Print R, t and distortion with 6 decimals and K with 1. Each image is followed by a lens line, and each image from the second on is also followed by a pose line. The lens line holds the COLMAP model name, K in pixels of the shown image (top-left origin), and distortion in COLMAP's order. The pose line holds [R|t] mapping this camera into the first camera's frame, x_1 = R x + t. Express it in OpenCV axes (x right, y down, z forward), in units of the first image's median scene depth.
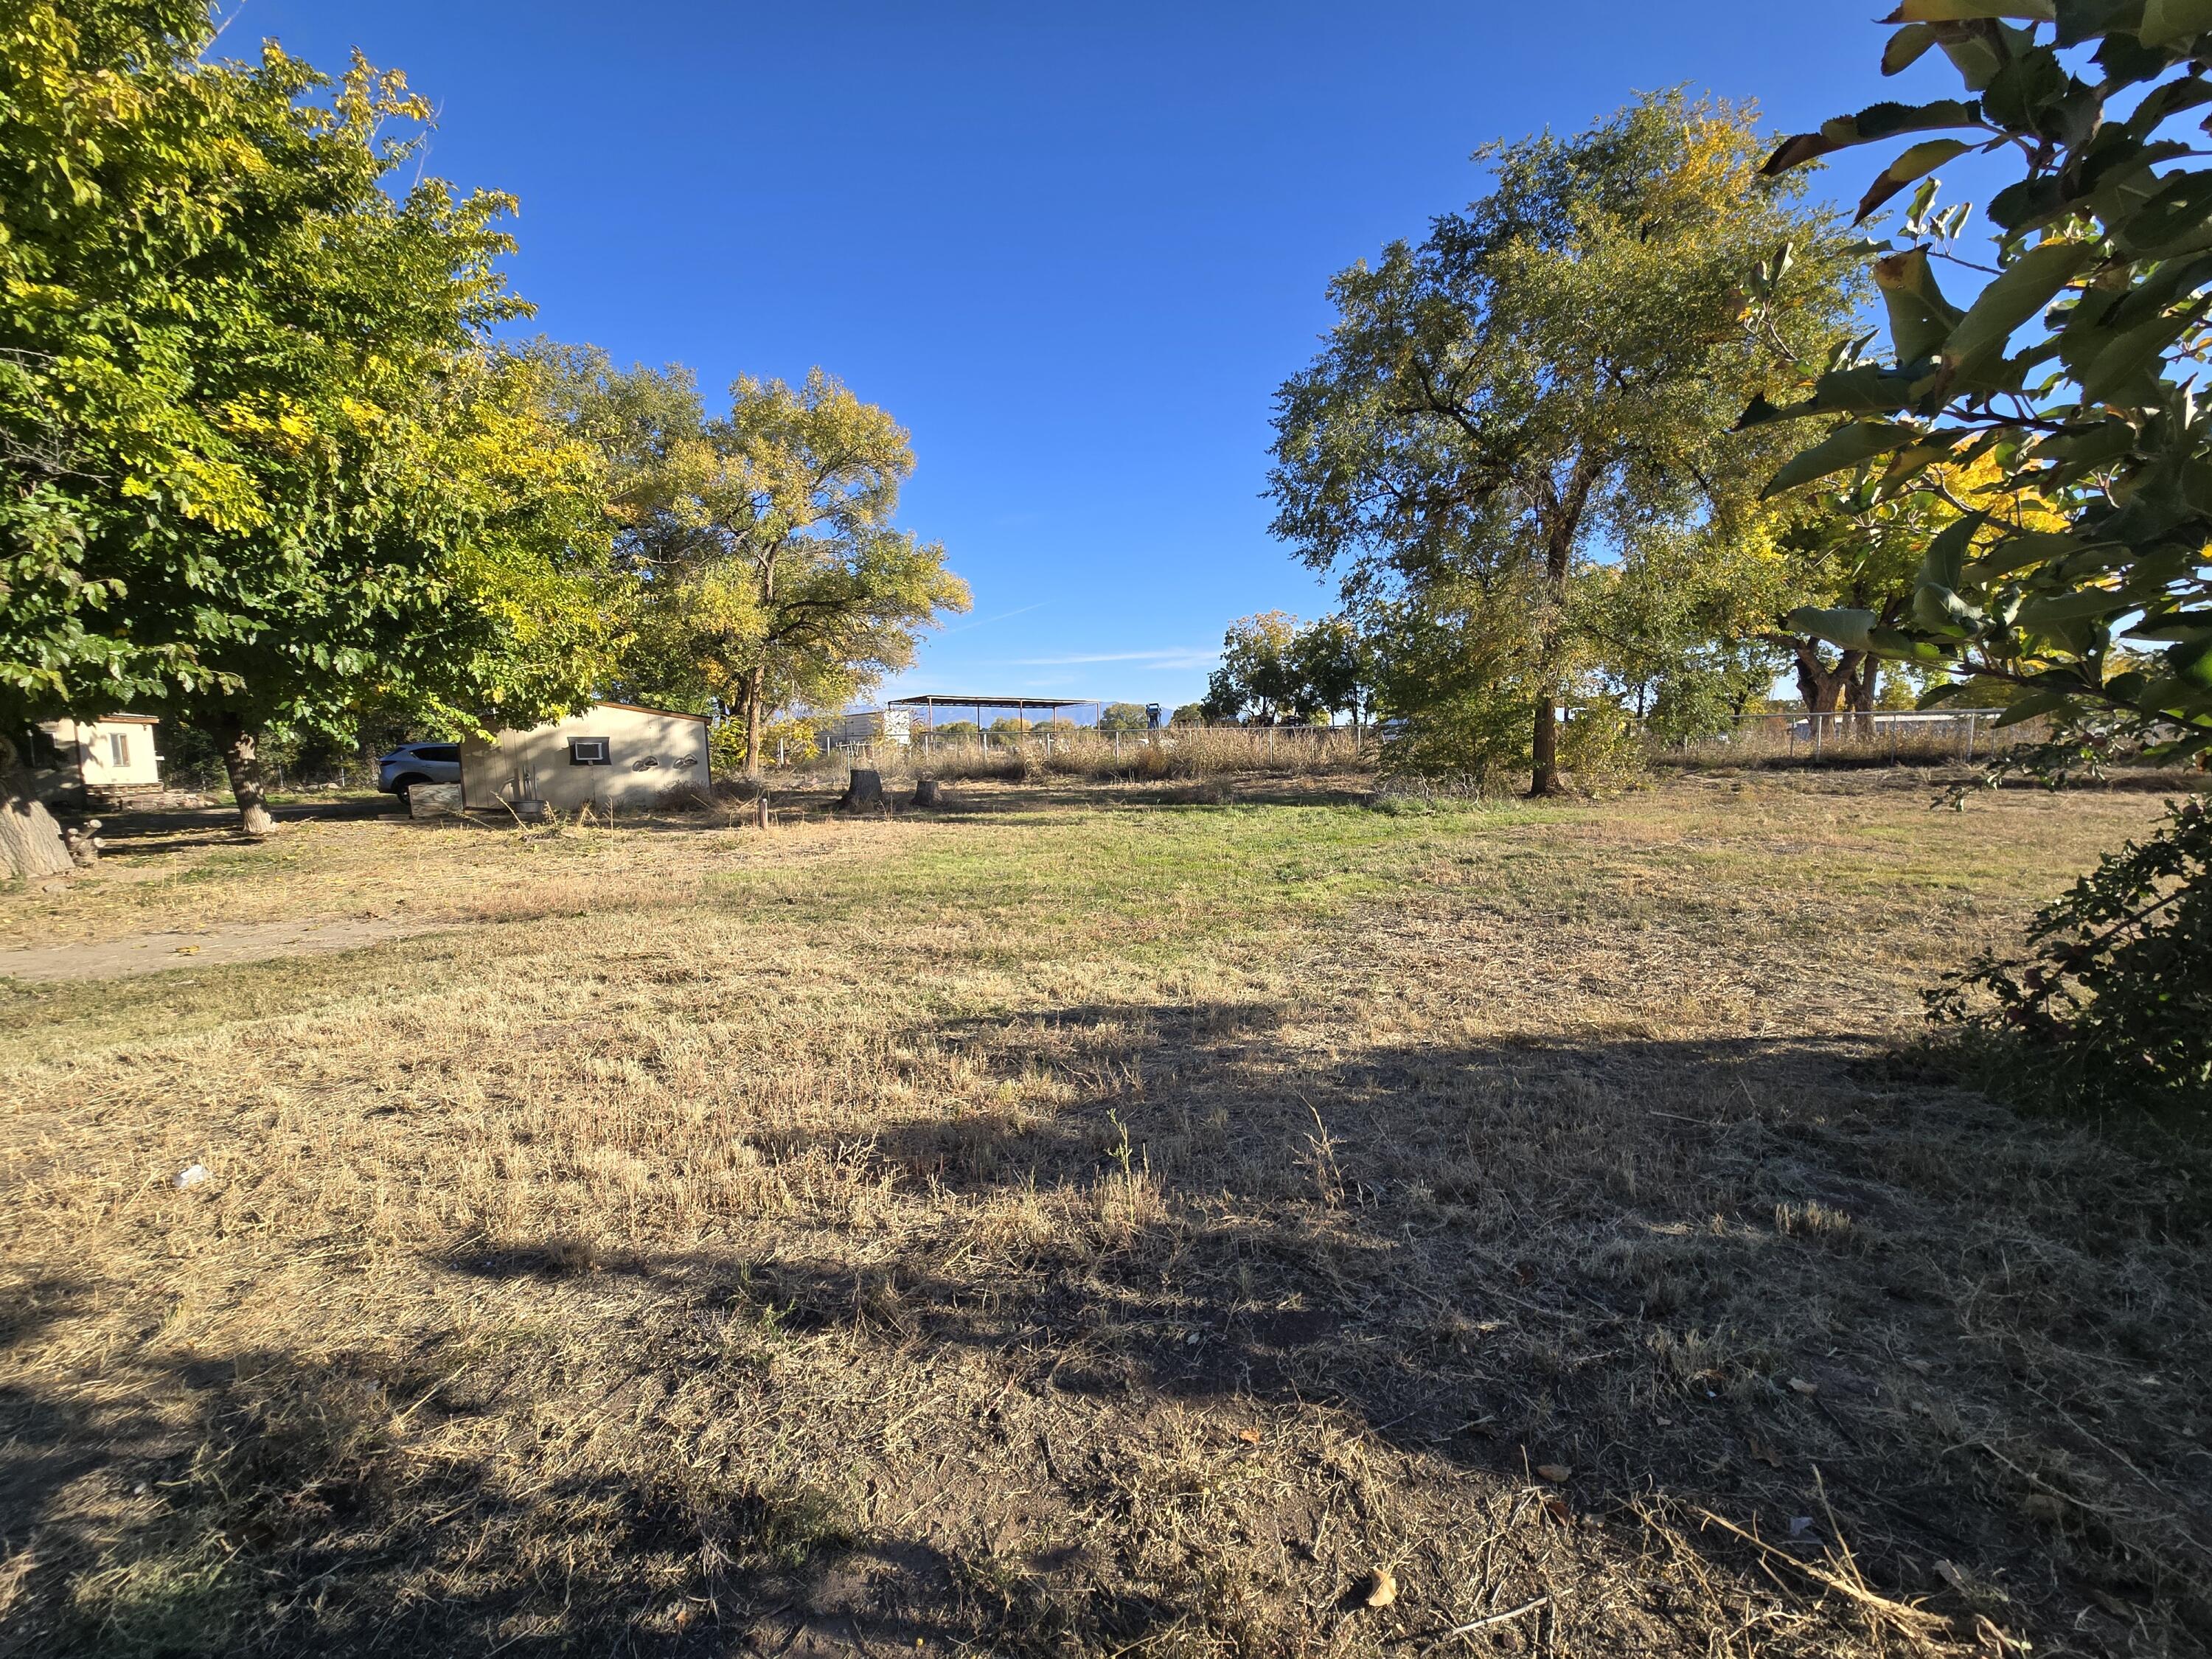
lens RADIAL K [[901.9, 0, 1112.1], [0, 901.9, 837.0], [0, 0, 1]] dist [0.015748, -0.006817]
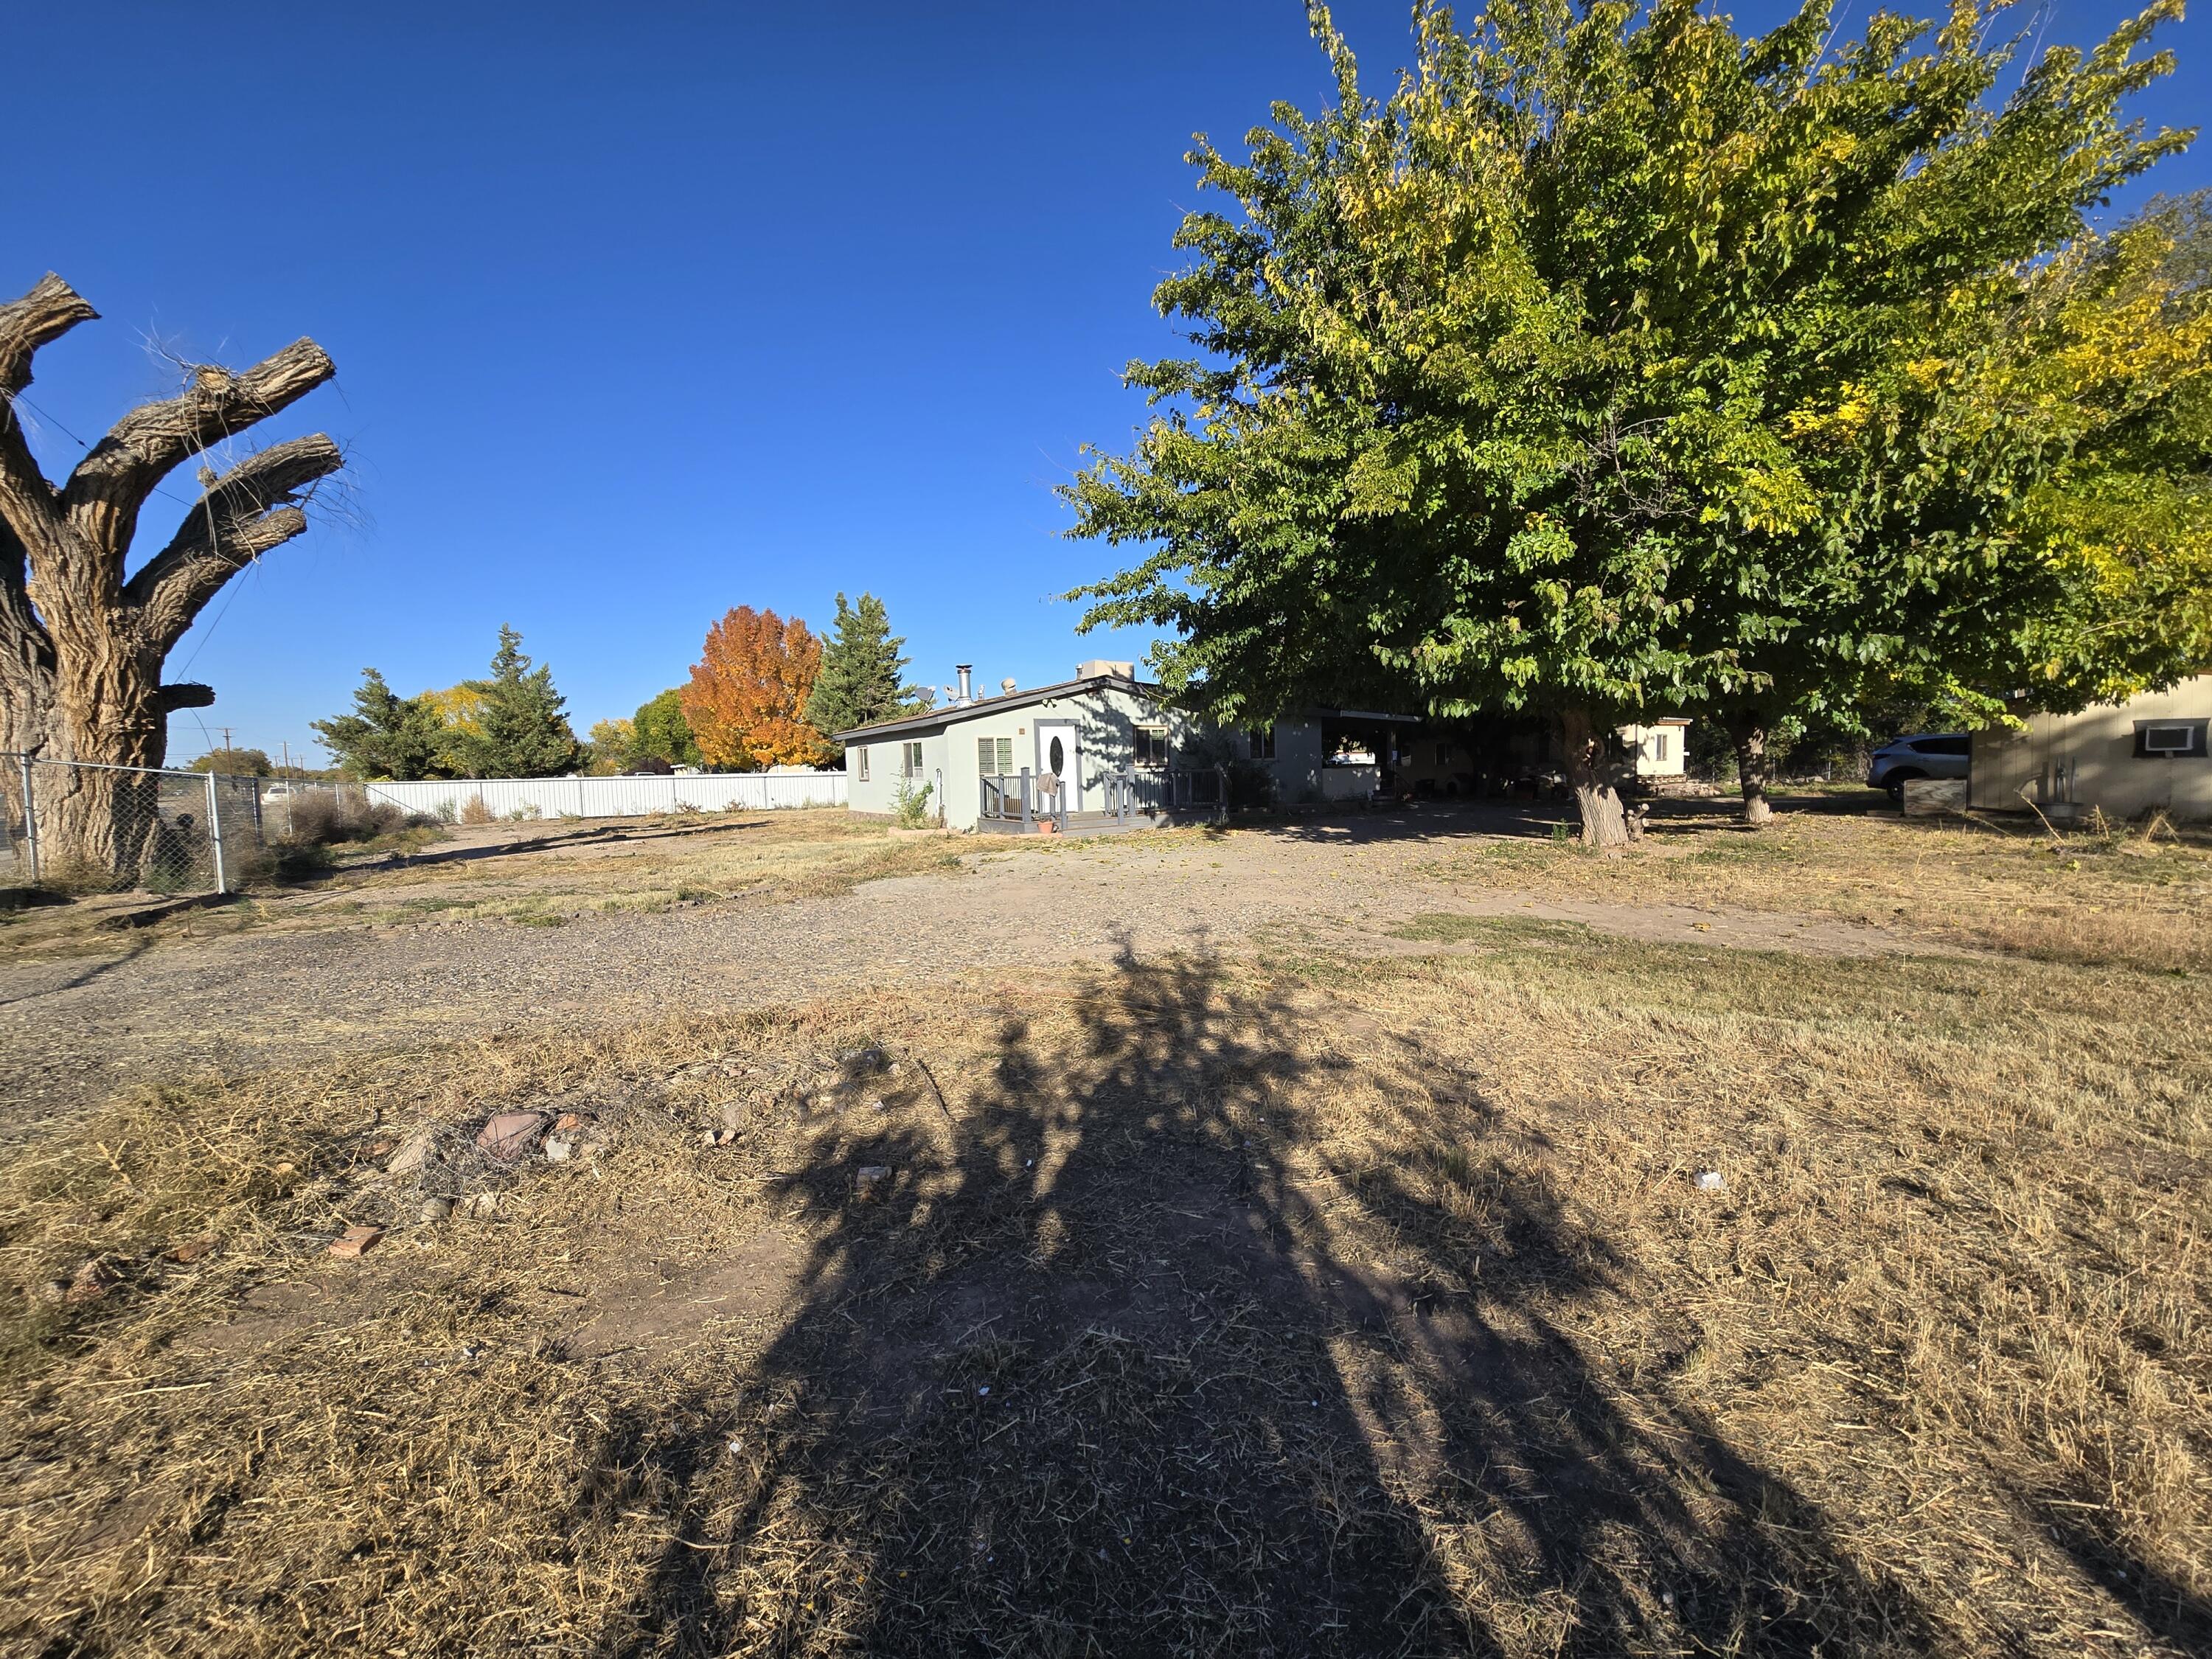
lens RADIAL K [[885.9, 0, 1119.1], [0, 885.9, 836.5], [0, 0, 1]] dist [-0.011305, 0.005091]
pose [[0.200665, 0.081955, -0.976226, -0.100071], [-0.073555, 0.994942, 0.068406, -0.004807], [0.976895, 0.058080, 0.205678, 0.067492]]
